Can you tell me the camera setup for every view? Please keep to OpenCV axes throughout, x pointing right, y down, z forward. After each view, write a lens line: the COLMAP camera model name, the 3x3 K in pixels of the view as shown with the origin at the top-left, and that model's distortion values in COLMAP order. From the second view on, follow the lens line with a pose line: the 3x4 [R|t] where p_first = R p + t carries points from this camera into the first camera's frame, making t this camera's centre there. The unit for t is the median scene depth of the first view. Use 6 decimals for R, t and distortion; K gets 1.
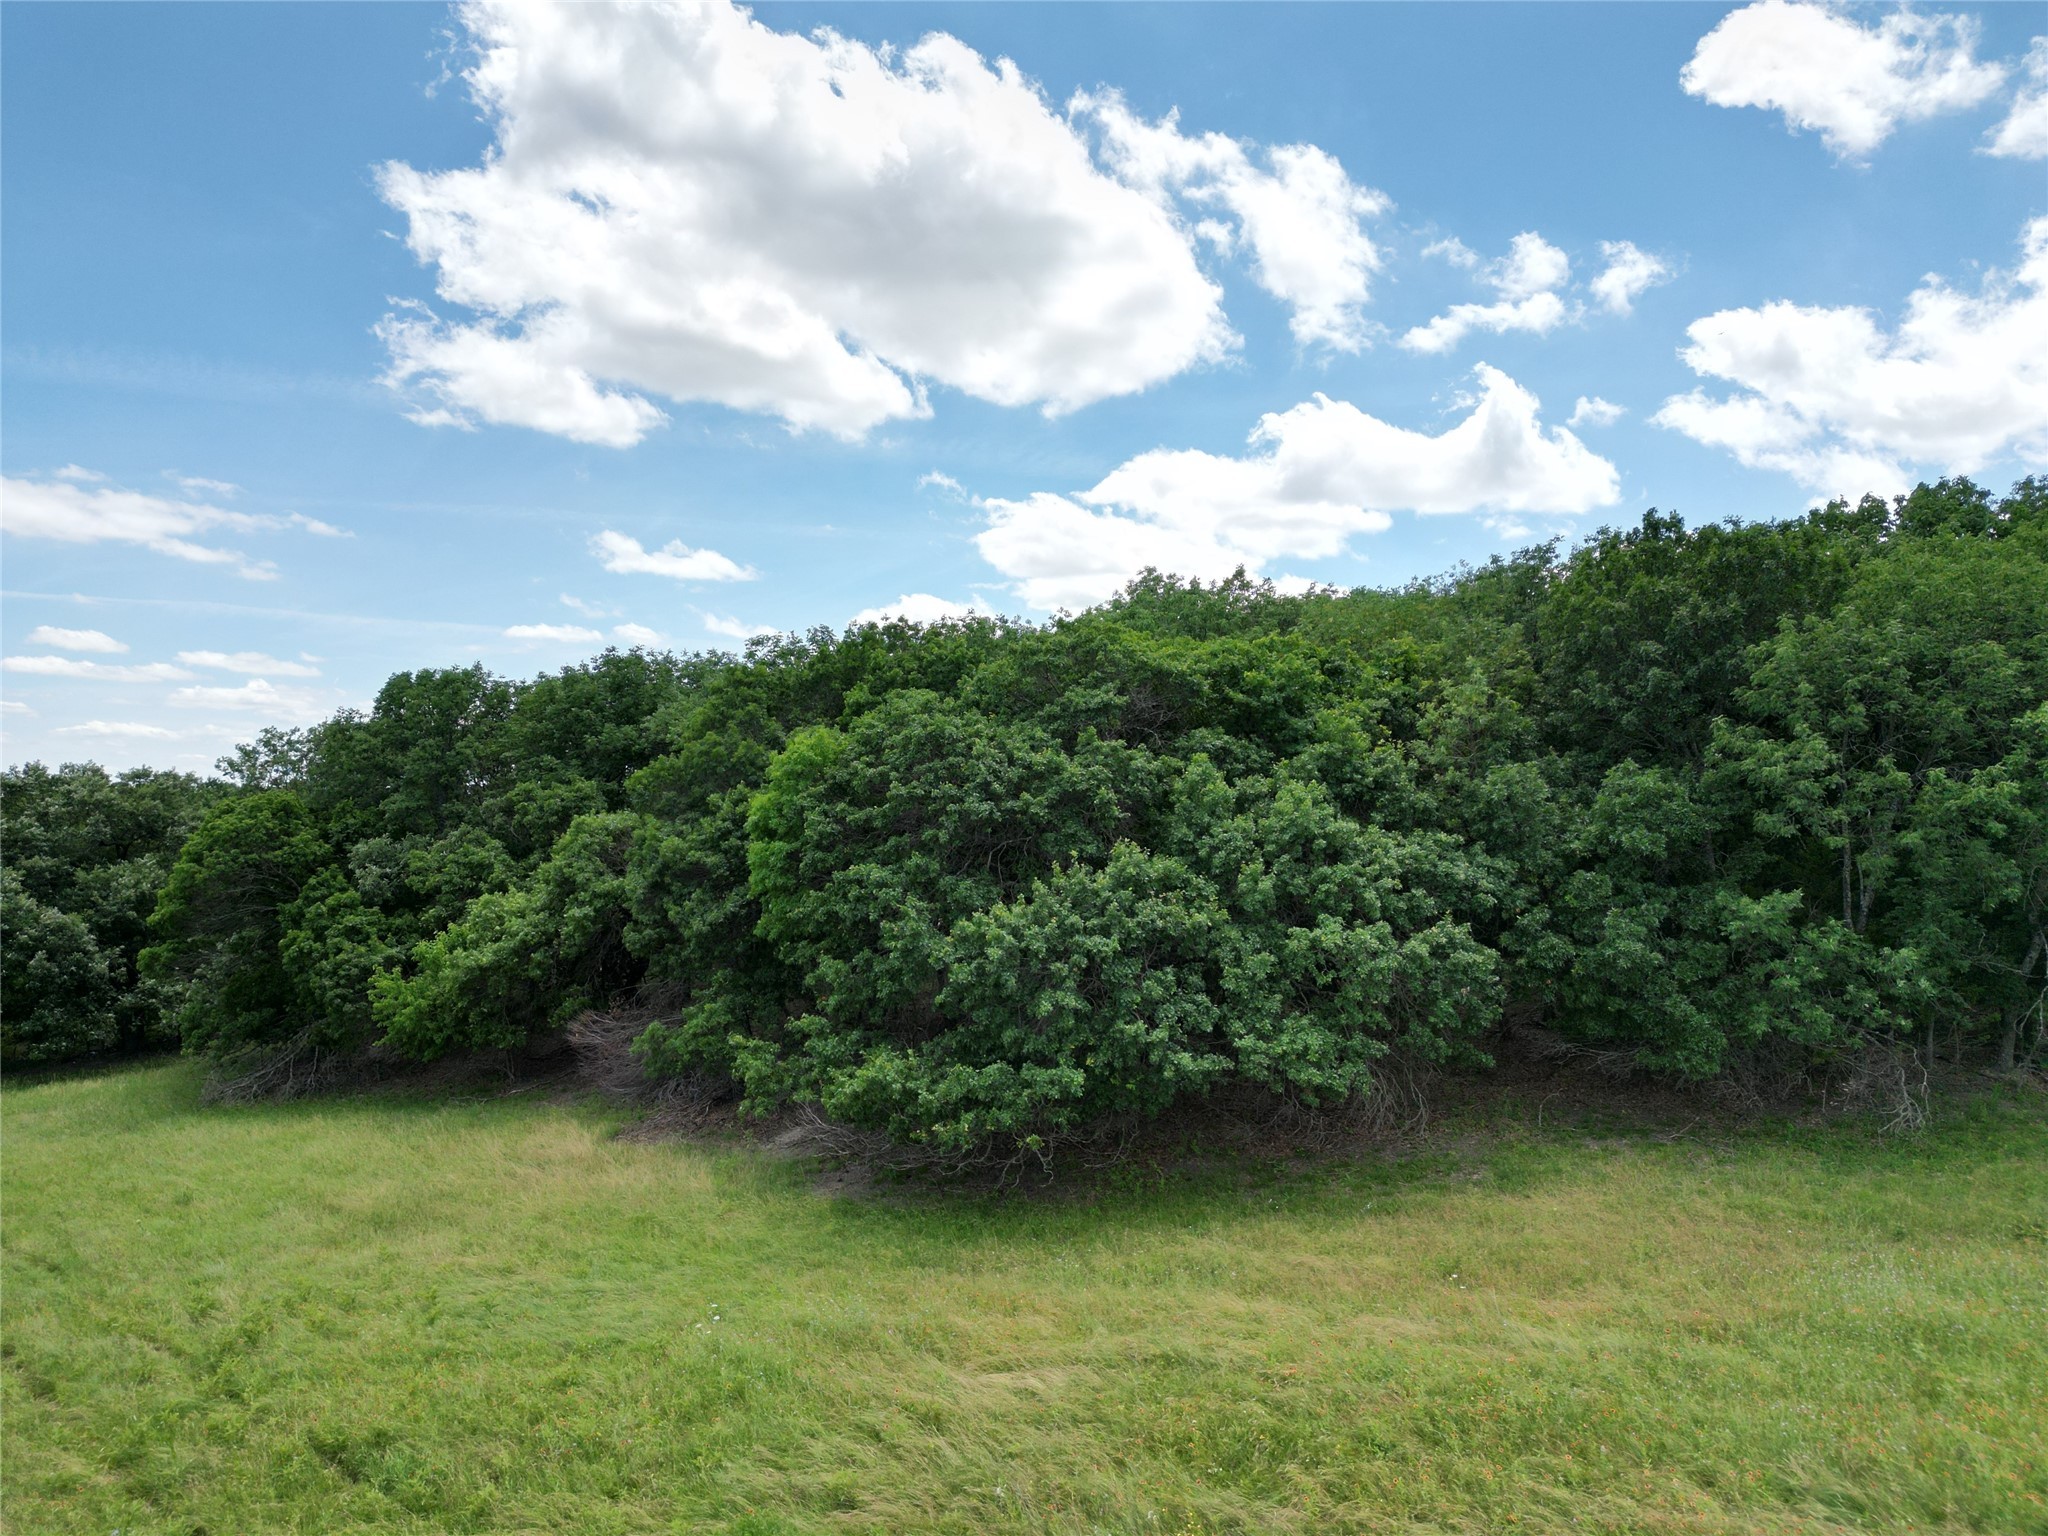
lens RADIAL K [[1439.2, 0, 1028.0], [0, 1439.2, 767.9], [0, 0, 1]] dist [0.078500, -0.068333]
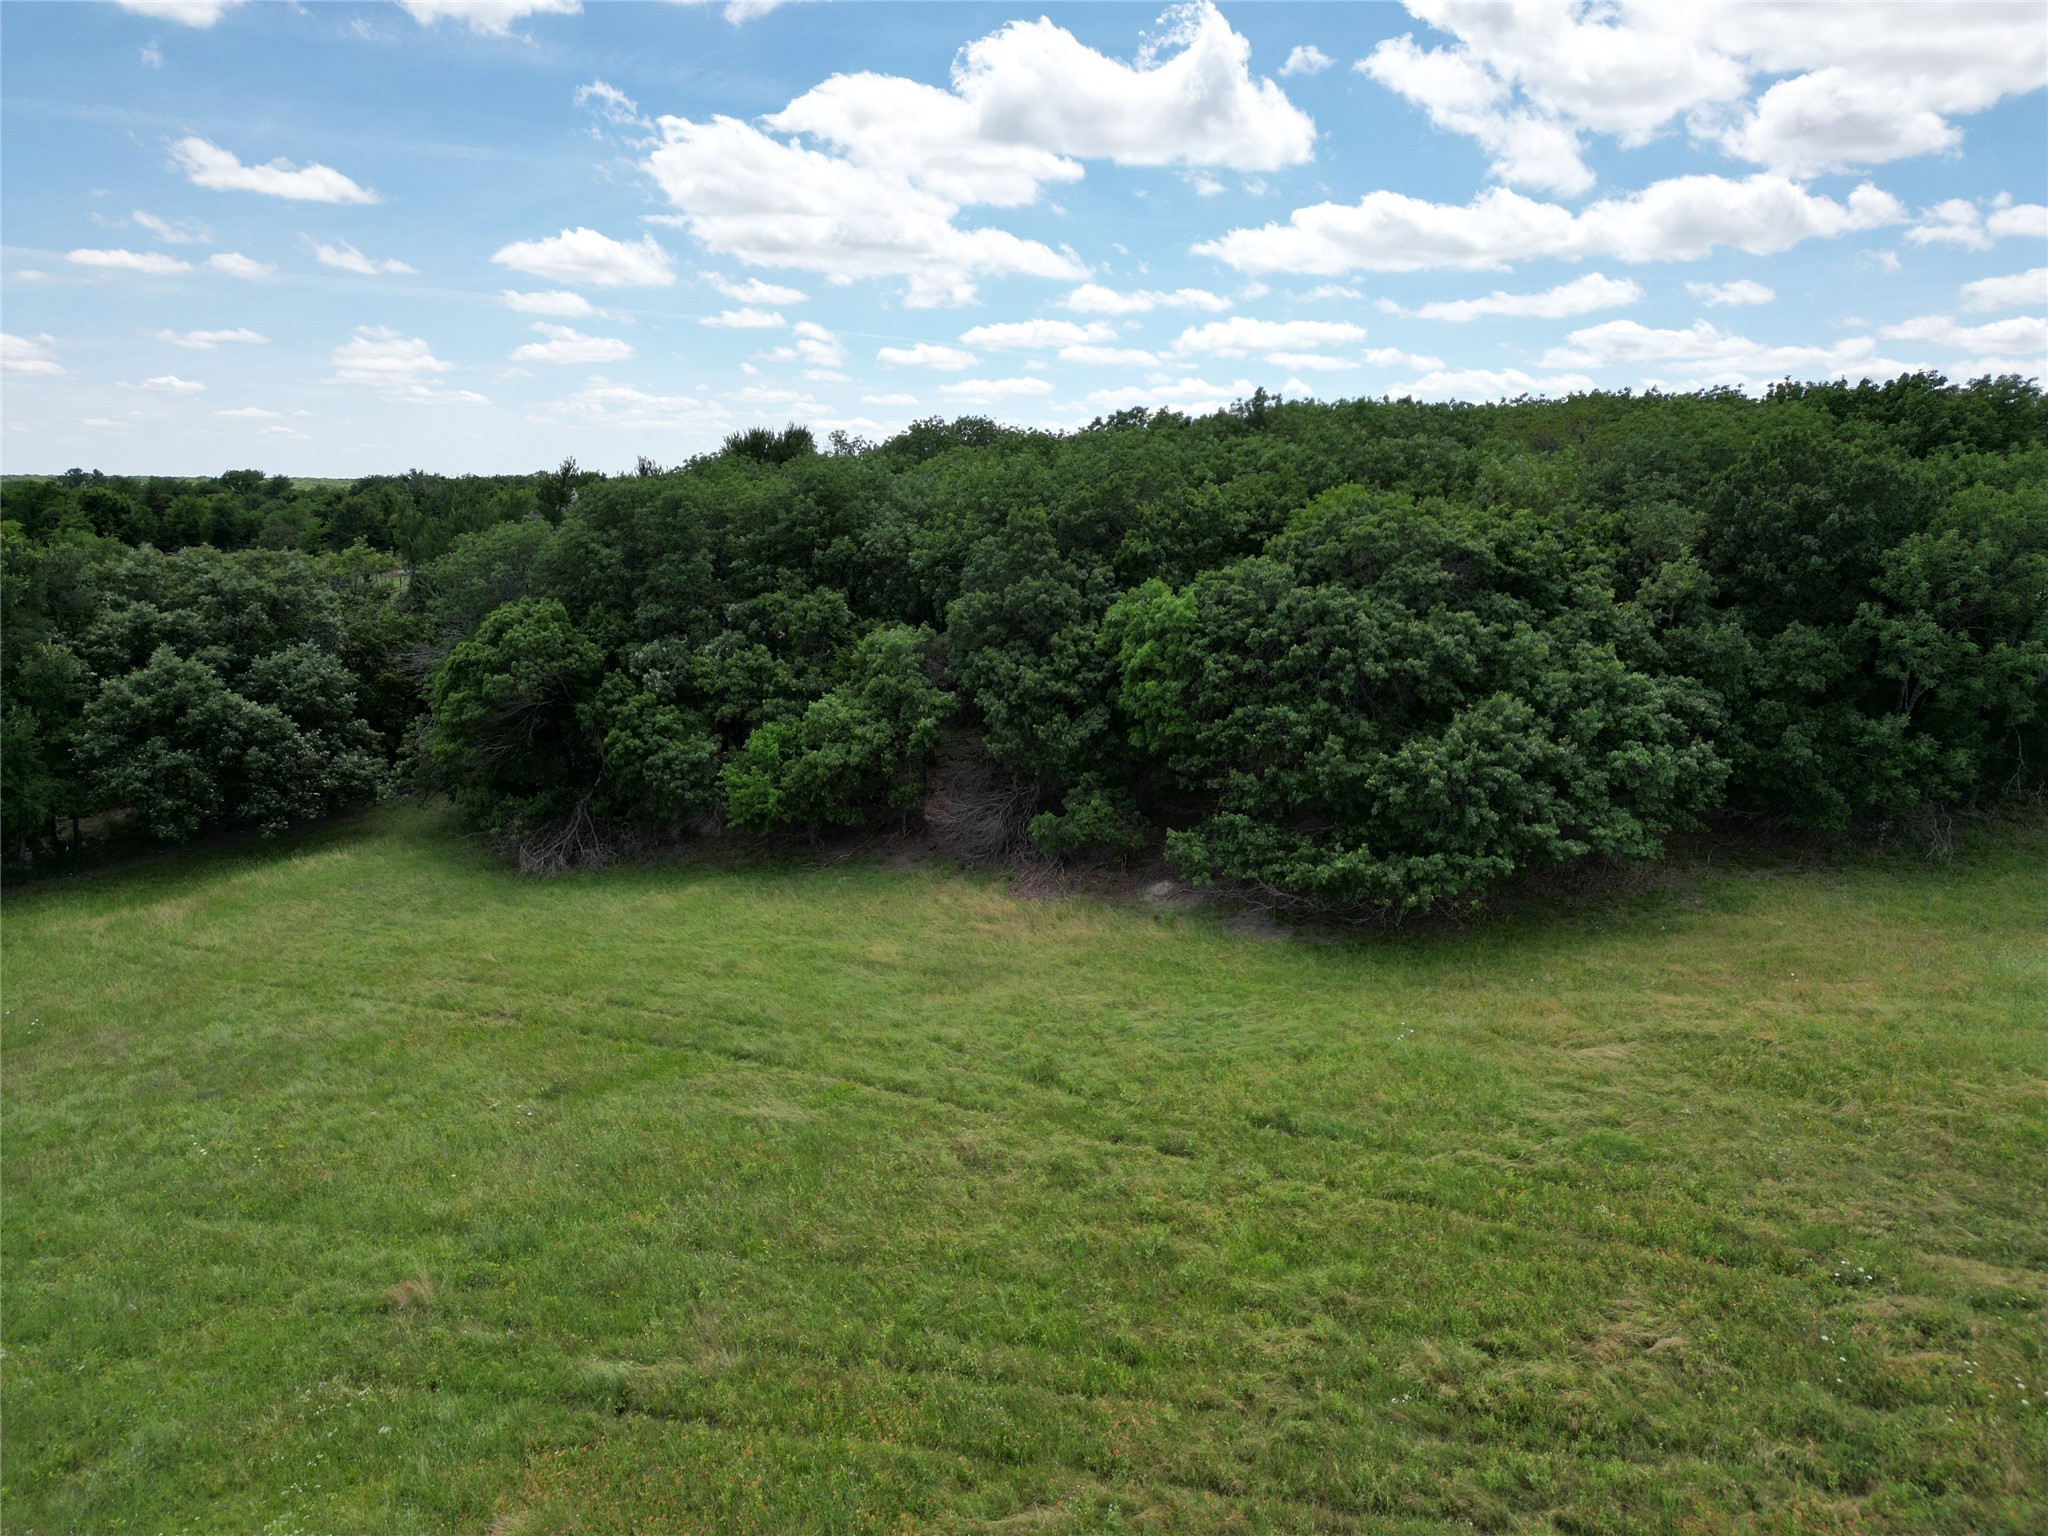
lens RADIAL K [[1439.2, 0, 1040.7], [0, 1439.2, 762.5], [0, 0, 1]] dist [0.078500, -0.068333]
pose [[0.976901, -0.043218, 0.209276, -0.563296], [-0.004585, 0.974870, 0.222728, -0.167453], [-0.213643, -0.218543, 0.952153, -0.240681]]
